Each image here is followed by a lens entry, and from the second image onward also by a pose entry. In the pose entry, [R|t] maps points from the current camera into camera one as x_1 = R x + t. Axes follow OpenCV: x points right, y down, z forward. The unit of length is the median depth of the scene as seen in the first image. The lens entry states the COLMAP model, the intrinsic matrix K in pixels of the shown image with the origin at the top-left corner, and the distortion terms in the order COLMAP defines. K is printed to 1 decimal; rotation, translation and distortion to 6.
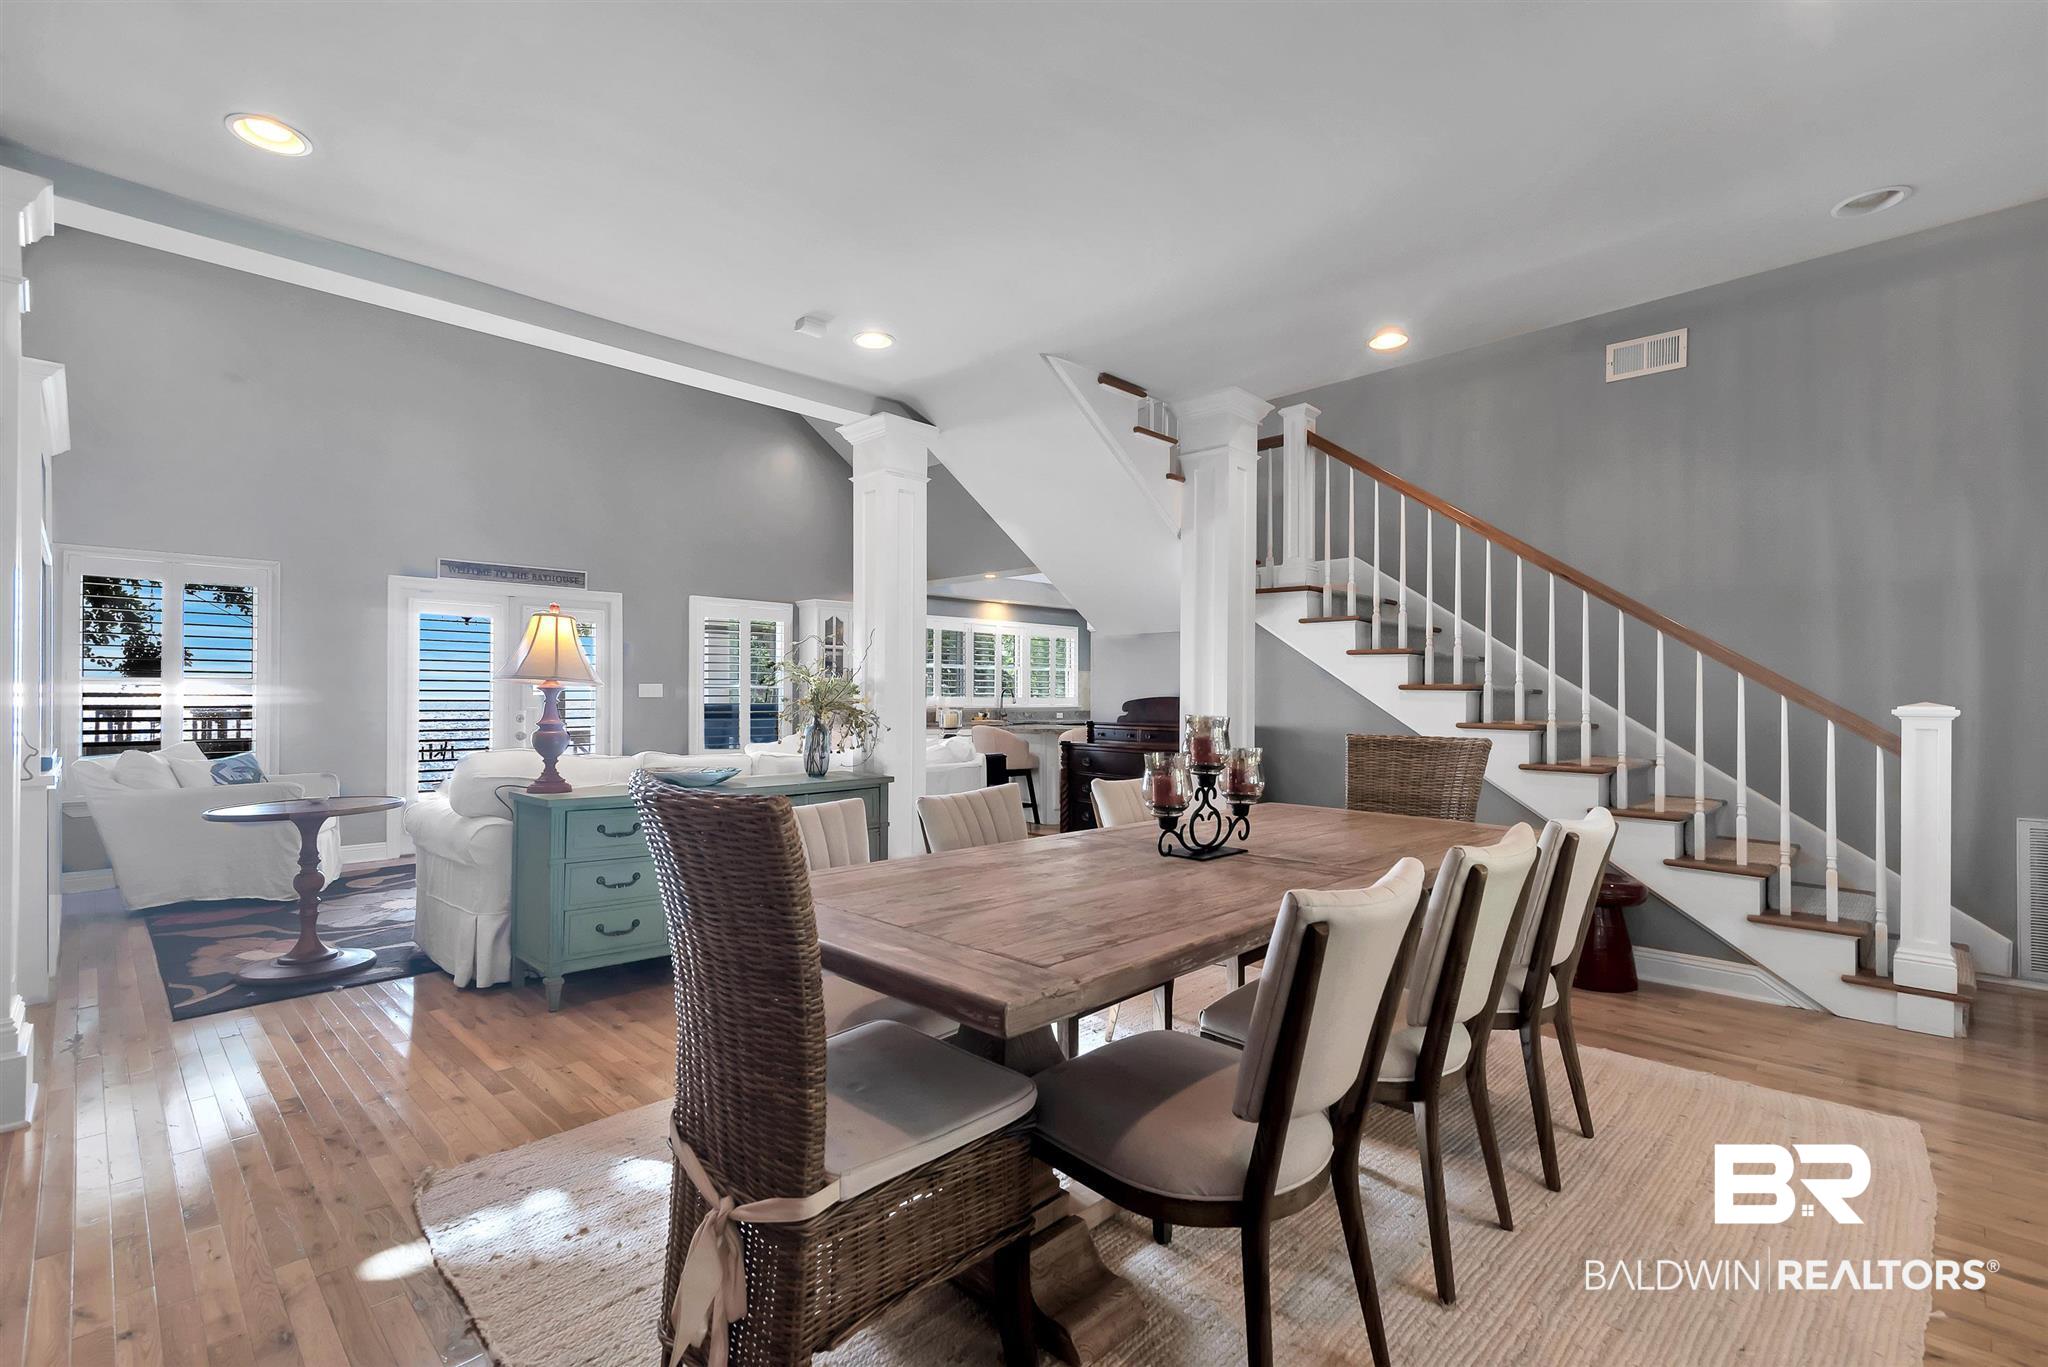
lens RADIAL K [[920.0, 0, 1016.6], [0, 920.0, 691.4], [0, 0, 1]] dist [-0.001432, -0.000210]
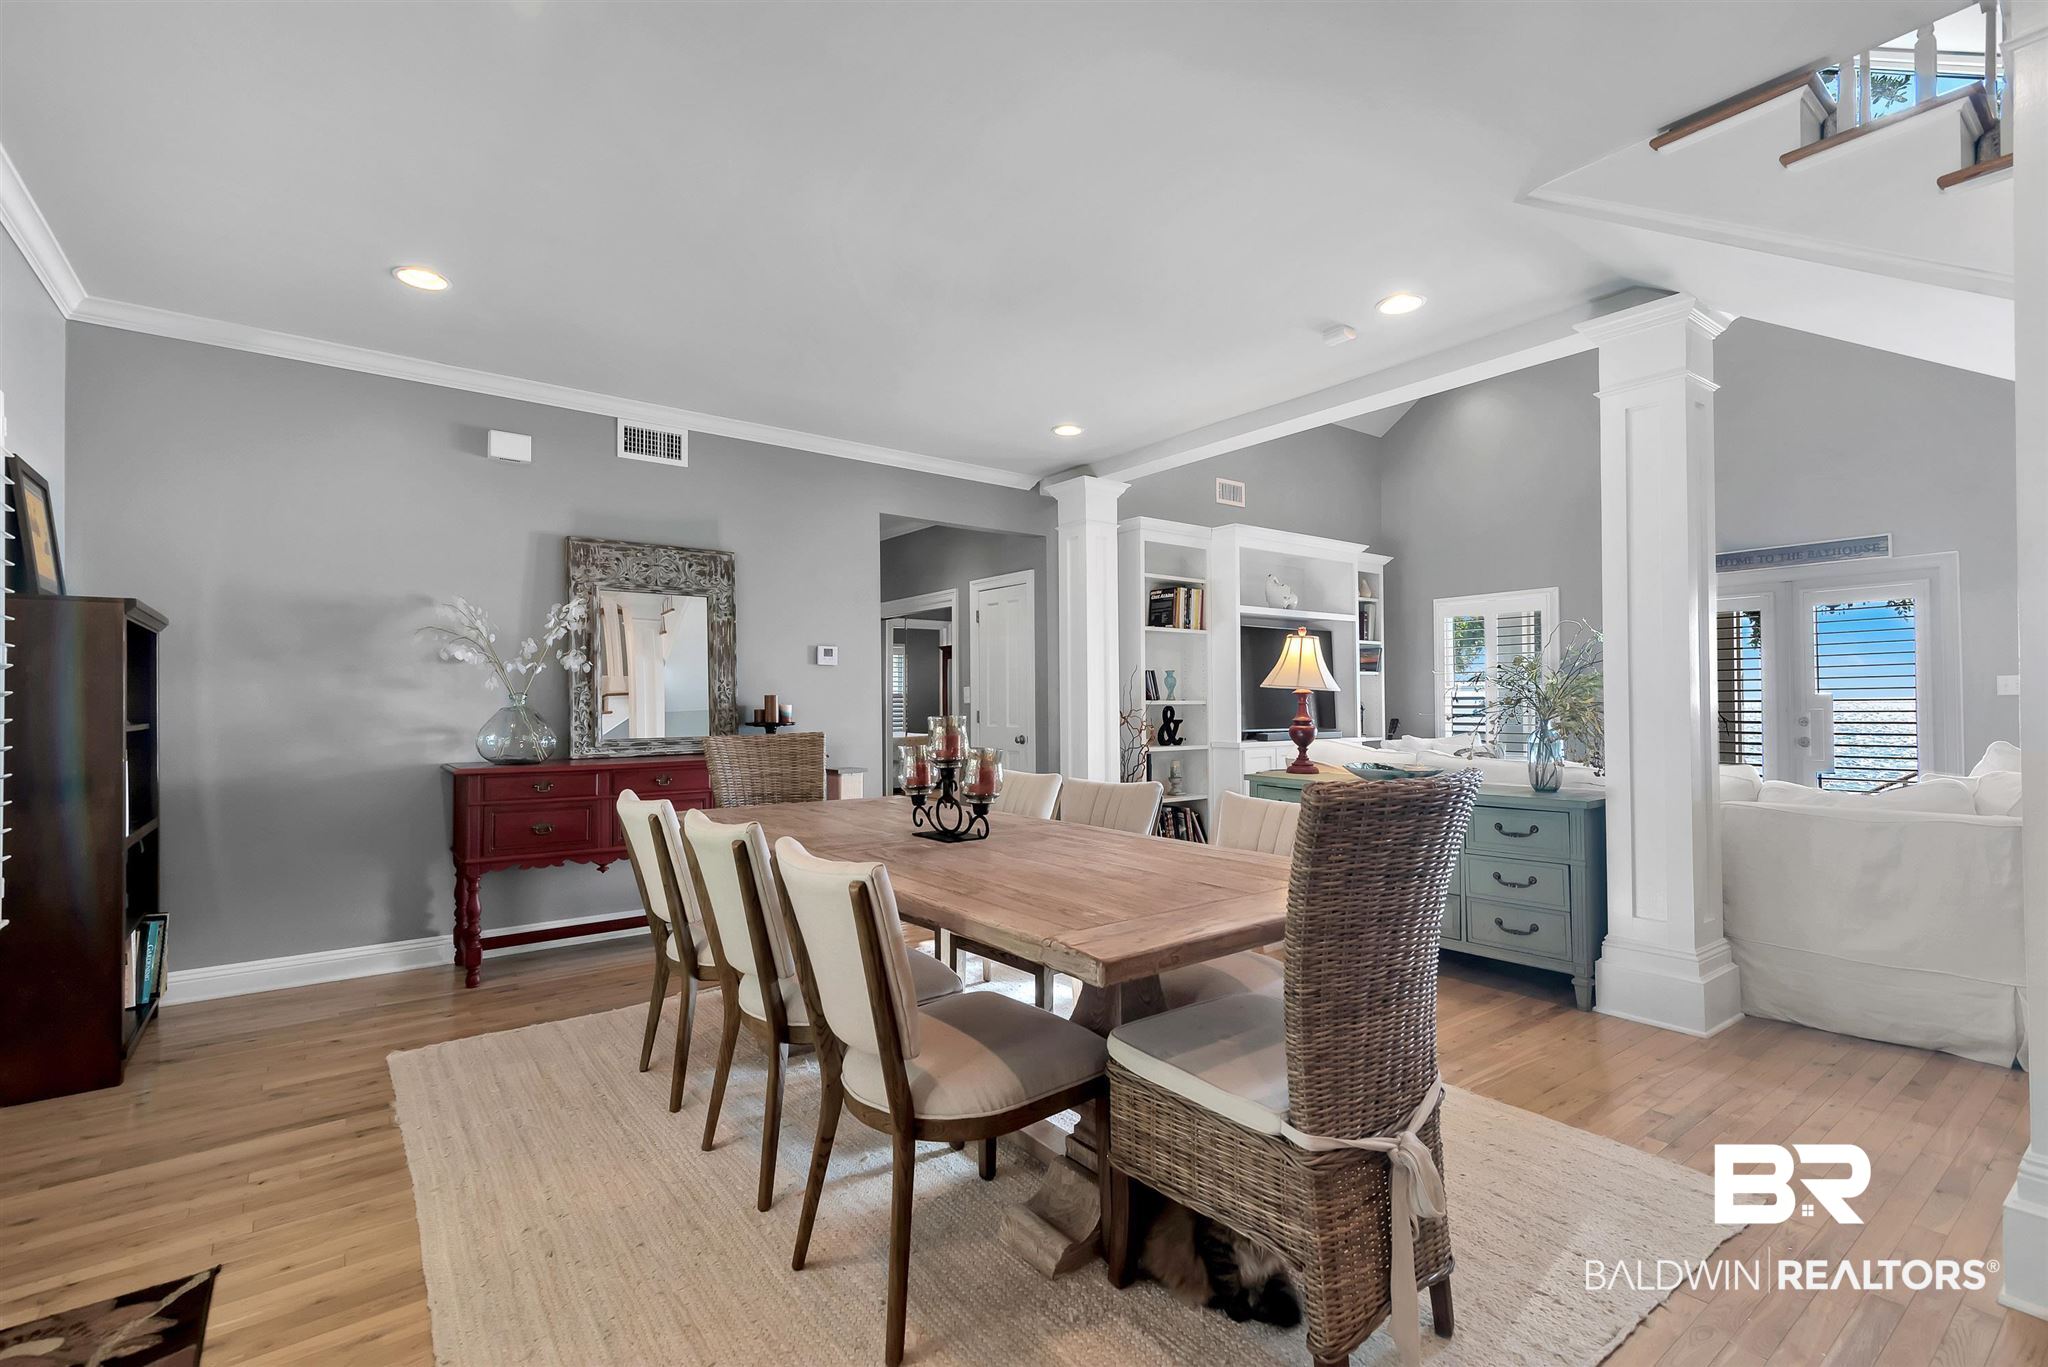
lens RADIAL K [[920.0, 0, 1016.6], [0, 920.0, 691.4], [0, 0, 1]] dist [-0.001432, -0.000210]
pose [[-0.142001, -0.016919, -0.989722, 1.249395], [0.016575, 0.999673, -0.019467, 0.018920], [0.989728, -0.019169, -0.141675, 1.180901]]
